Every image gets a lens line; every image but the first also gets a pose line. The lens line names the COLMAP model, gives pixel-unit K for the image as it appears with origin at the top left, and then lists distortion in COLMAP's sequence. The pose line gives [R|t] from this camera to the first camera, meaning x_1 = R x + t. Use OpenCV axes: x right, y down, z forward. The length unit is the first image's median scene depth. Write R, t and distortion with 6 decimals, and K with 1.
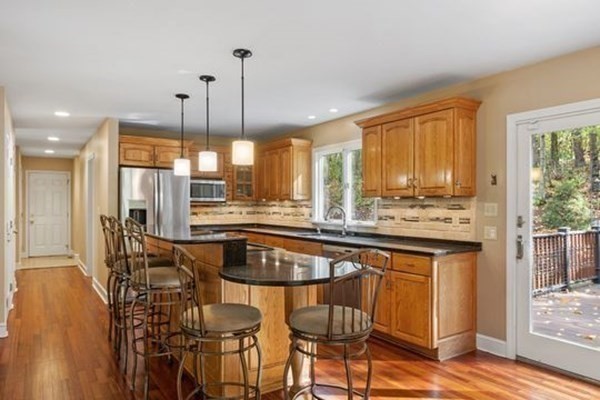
lens RADIAL K [[398.2, 0, 300.2], [0, 398.2, 202.6], [0, 0, 1]] dist [0.000138, -0.000065]
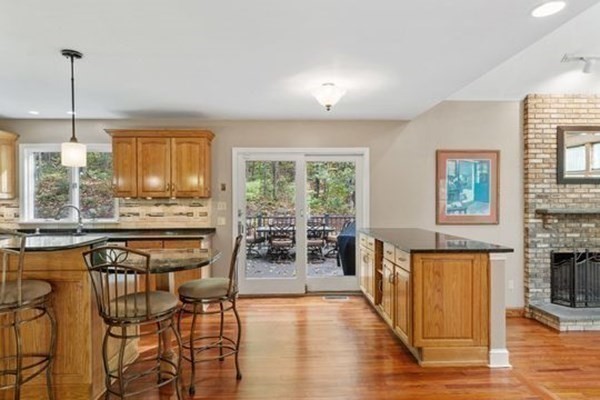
lens RADIAL K [[336.9, 0, 292.7], [0, 336.9, 202.2], [0, 0, 1]] dist [-0.001217, -0.000591]
pose [[0.536001, -0.007824, 0.844181, -0.429499], [0.000257, 0.999959, 0.009105, -0.008890], [-0.844217, -0.004664, 0.535981, 0.055400]]
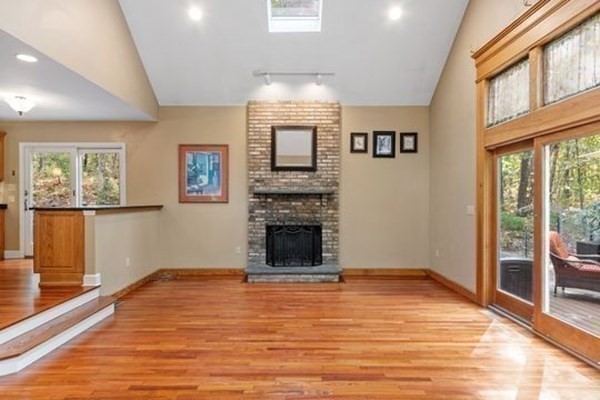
lens RADIAL K [[336.9, 0, 292.7], [0, 336.9, 202.2], [0, 0, 1]] dist [-0.001217, -0.000591]
pose [[0.557949, -0.003838, 0.829866, -0.130746], [-0.003511, 0.999969, 0.006986, 0.067132], [-0.829868, -0.006812, 0.557919, -1.023508]]
